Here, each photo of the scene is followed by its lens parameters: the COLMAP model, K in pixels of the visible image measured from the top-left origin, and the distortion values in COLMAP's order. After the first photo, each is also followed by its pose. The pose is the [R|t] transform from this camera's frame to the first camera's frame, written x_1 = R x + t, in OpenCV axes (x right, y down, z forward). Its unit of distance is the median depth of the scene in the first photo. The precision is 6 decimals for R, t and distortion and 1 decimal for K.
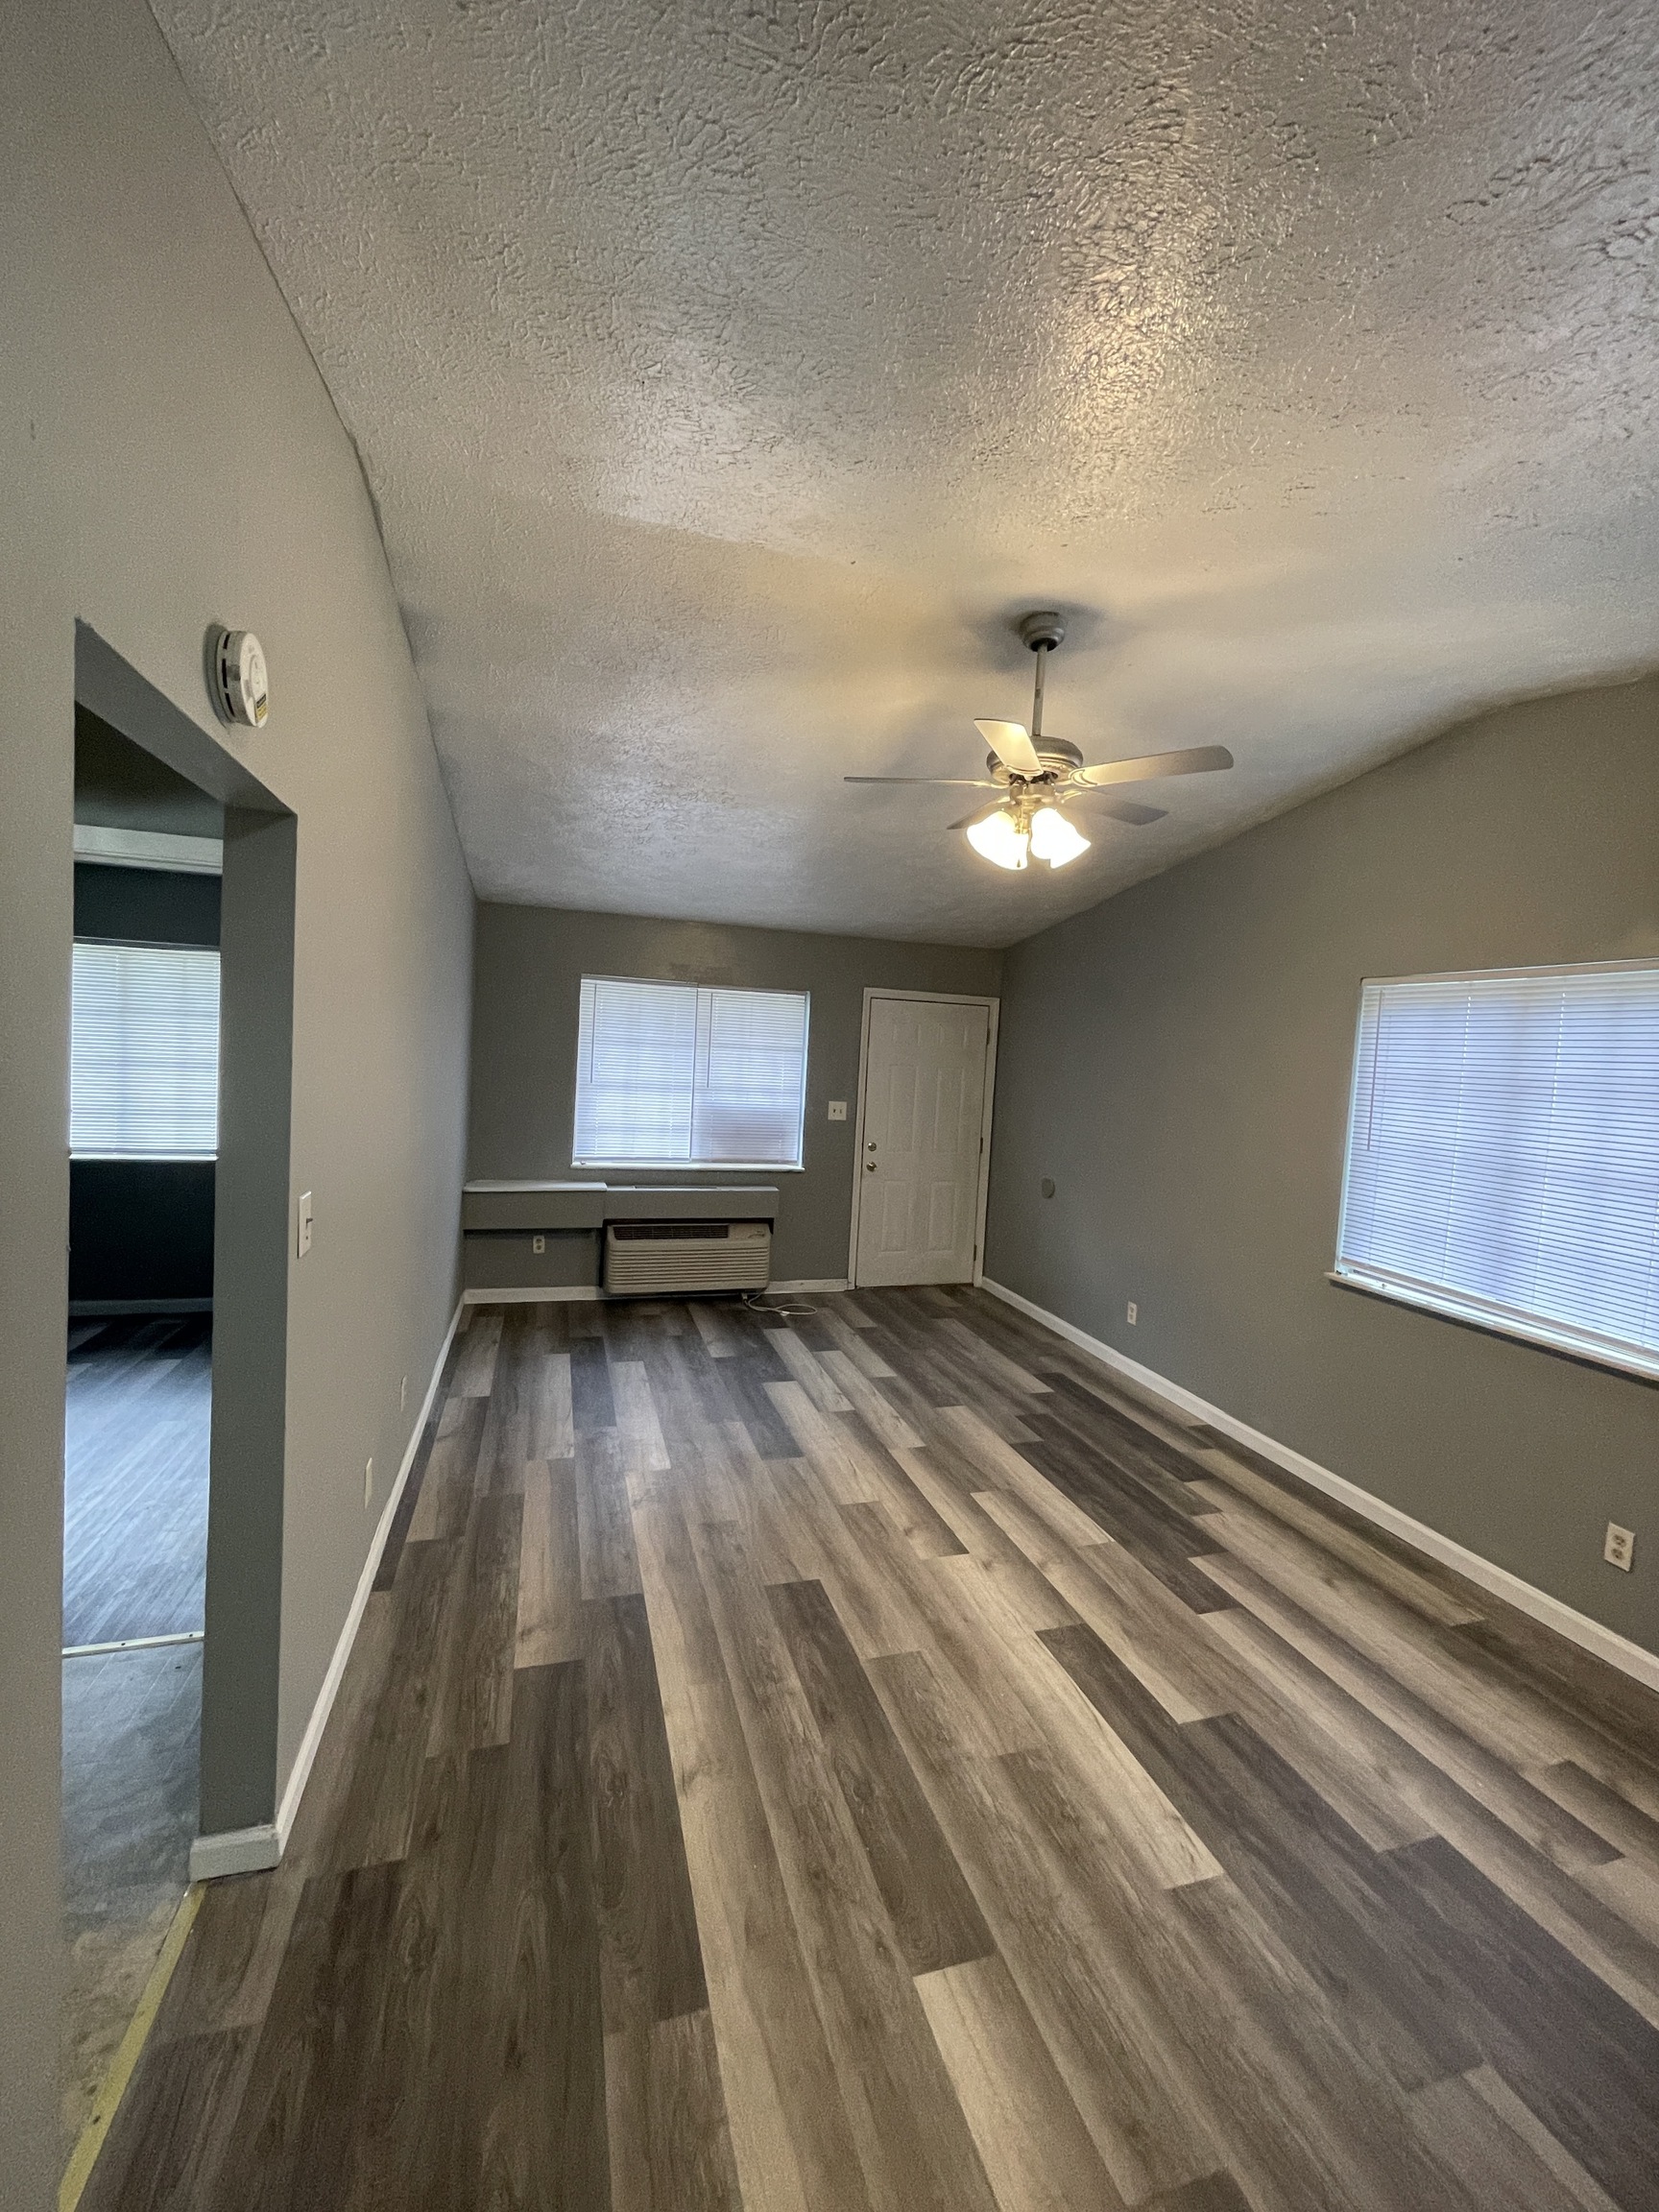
lens RADIAL K [[908.2, 0, 829.5], [0, 908.2, 1106.0], [0, 0, 1]] dist [-0.009401, -0.000044]
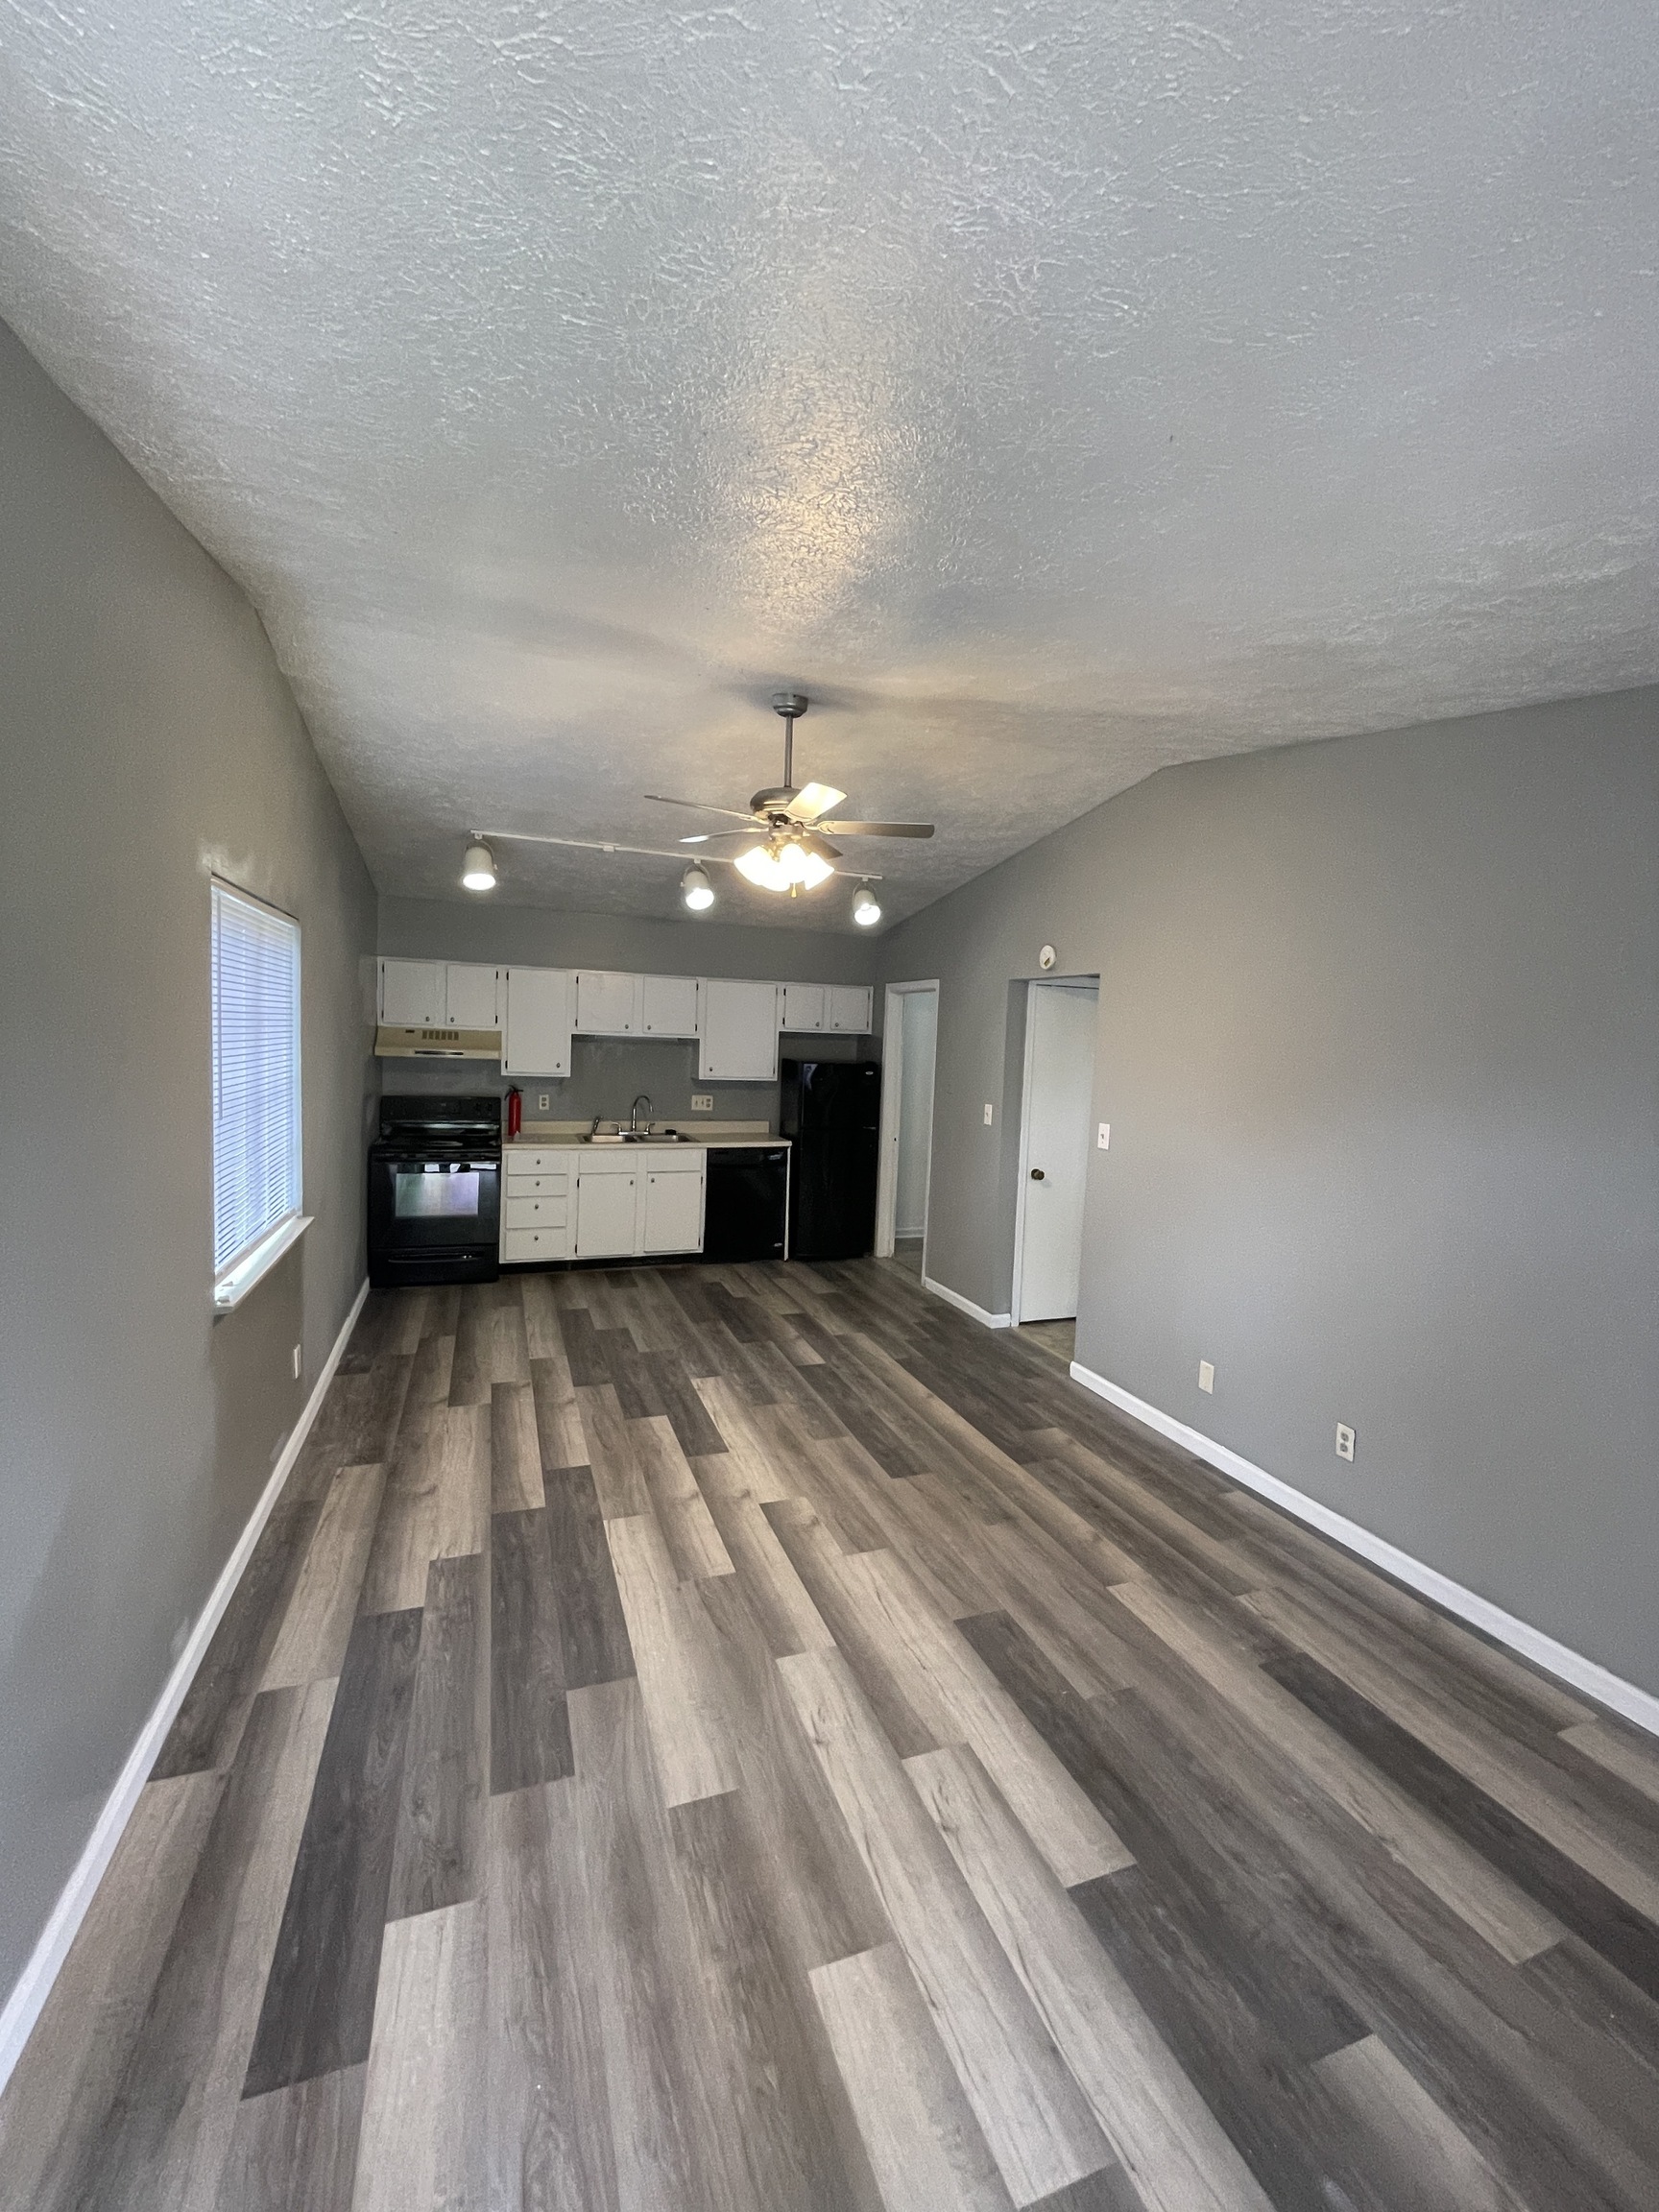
lens RADIAL K [[908.2, 0, 829.5], [0, 908.2, 1106.0], [0, 0, 1]] dist [-0.009401, -0.000044]
pose [[-0.993994, -0.087412, -0.065839, 0.186319], [-0.095656, 0.986253, 0.134740, -0.124020], [0.053156, 0.140228, -0.988691, 2.027581]]
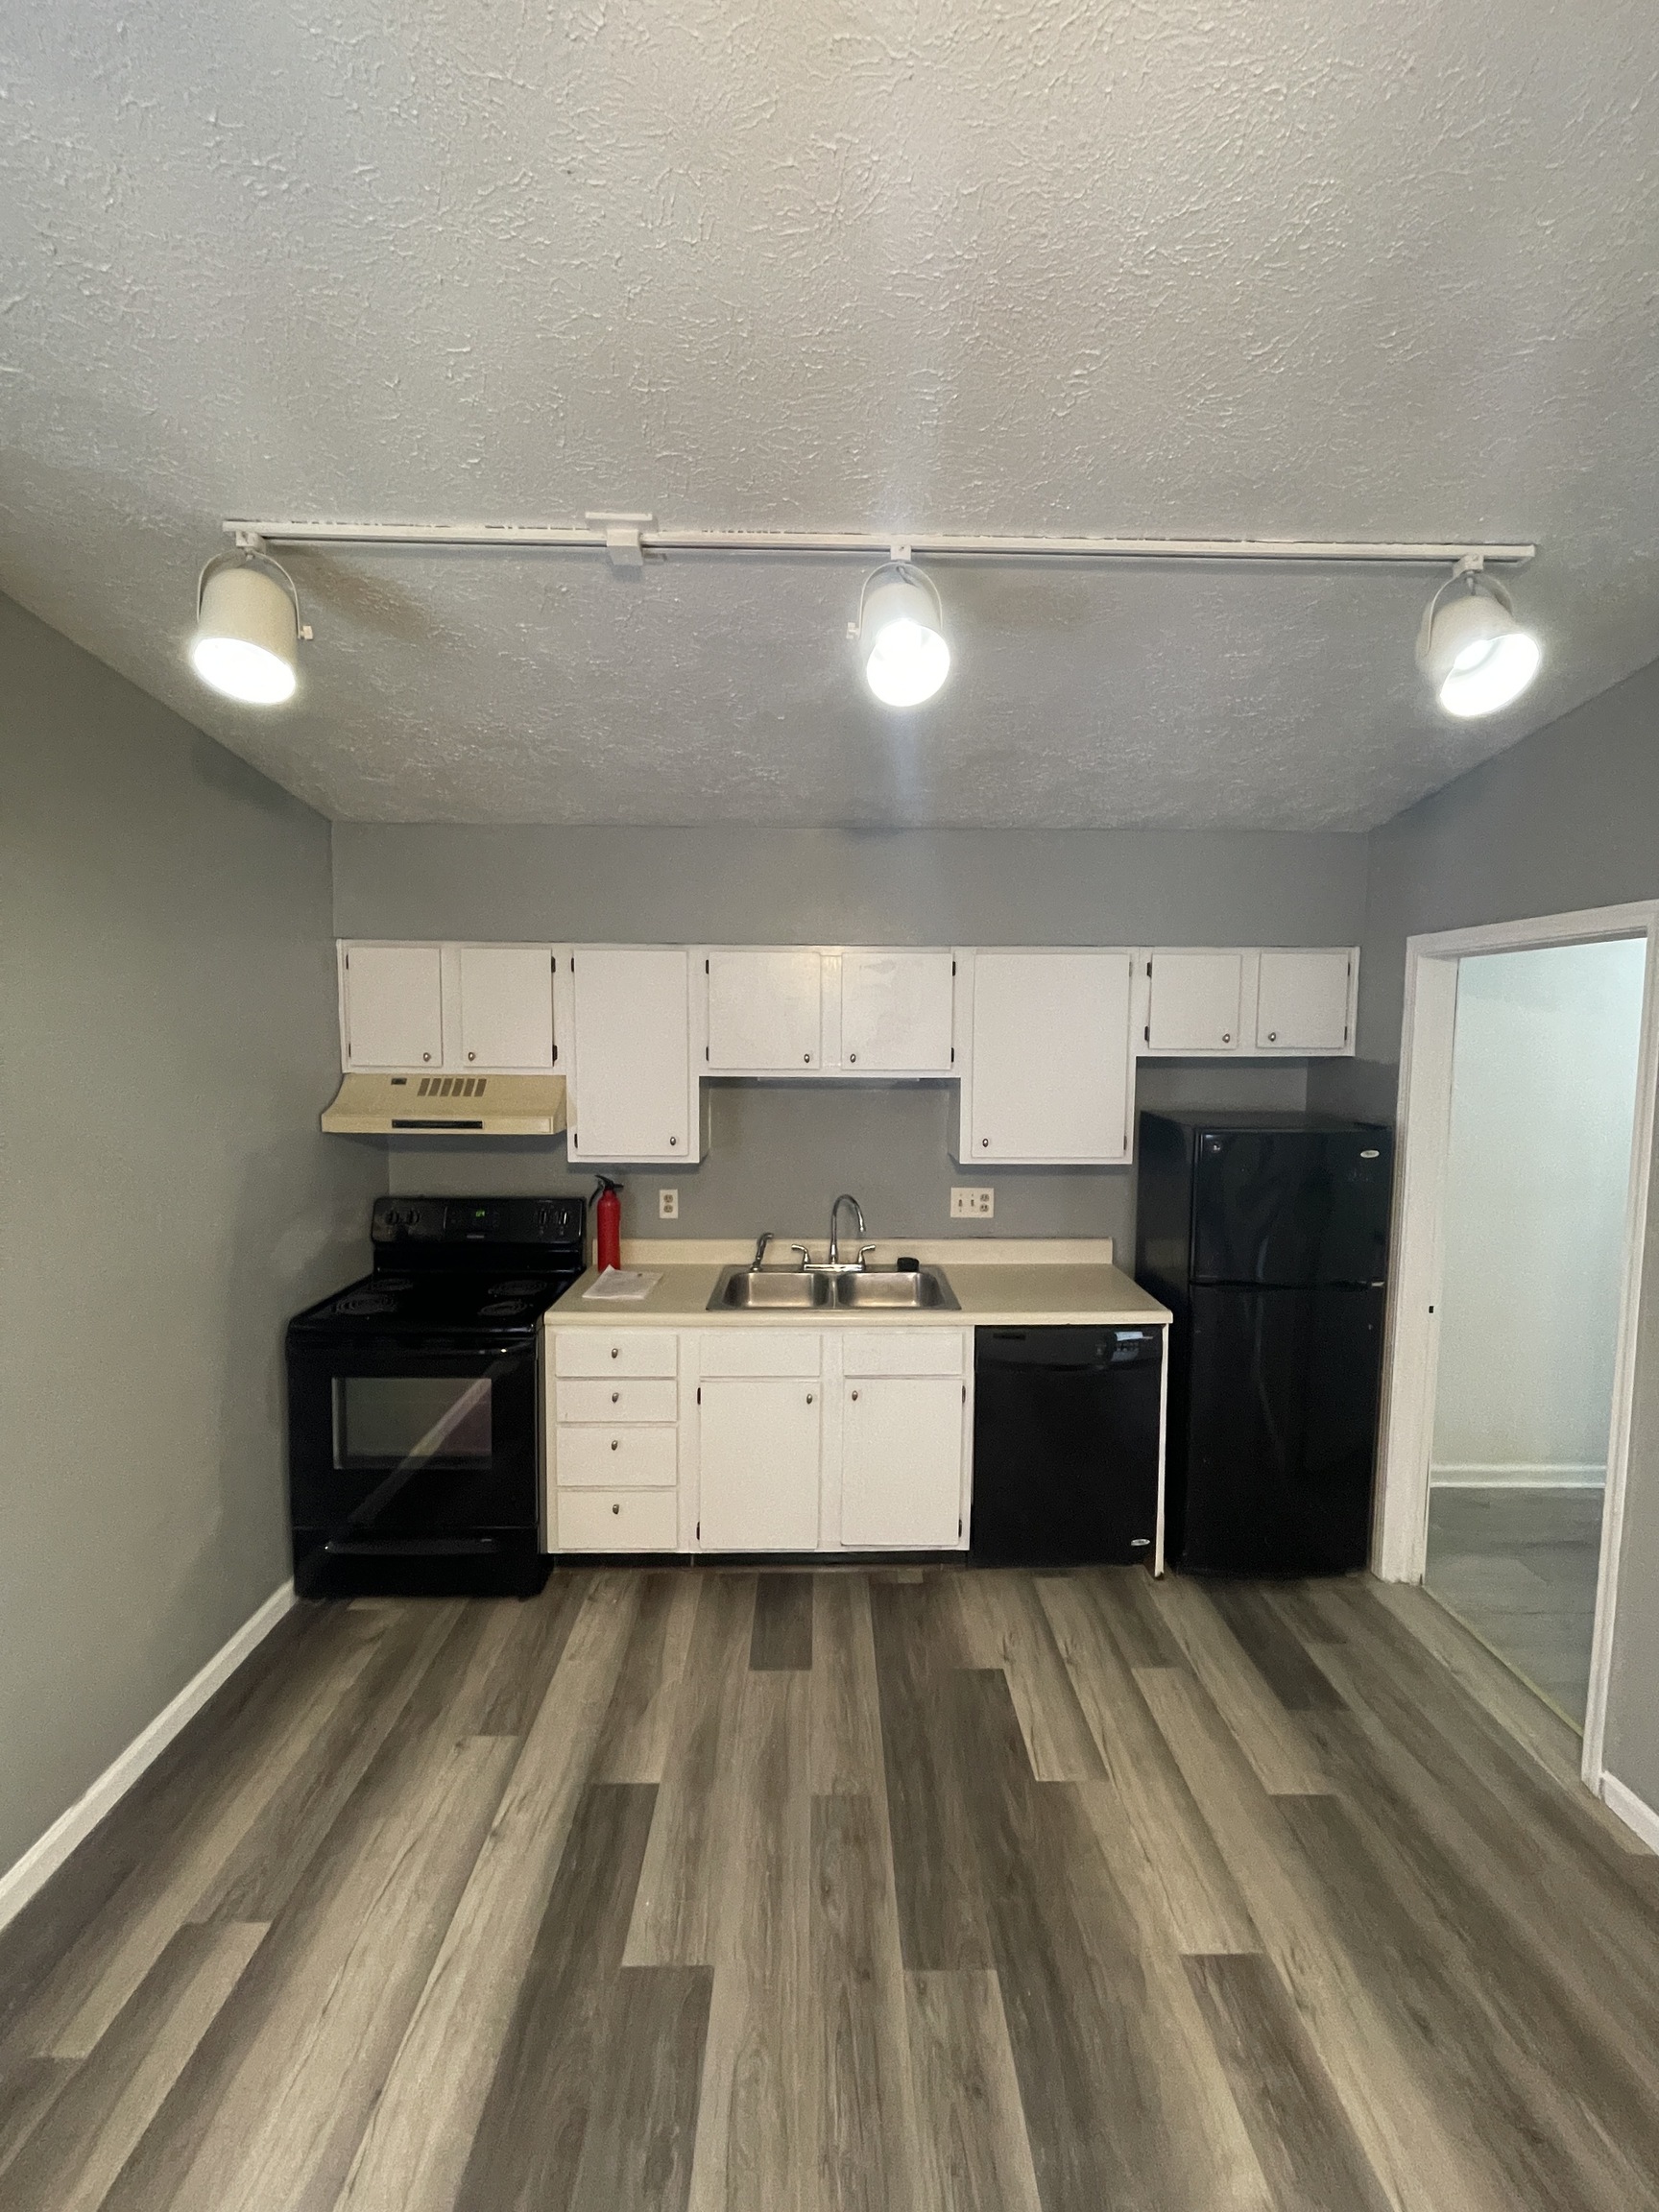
lens RADIAL K [[908.2, 0, 829.5], [0, 908.2, 1106.0], [0, 0, 1]] dist [-0.009401, -0.000044]
pose [[-0.960424, -0.080019, 0.266801, 0.232961], [-0.038322, 0.986698, 0.157980, -0.085107], [-0.275893, 0.141503, -0.950715, 0.859192]]
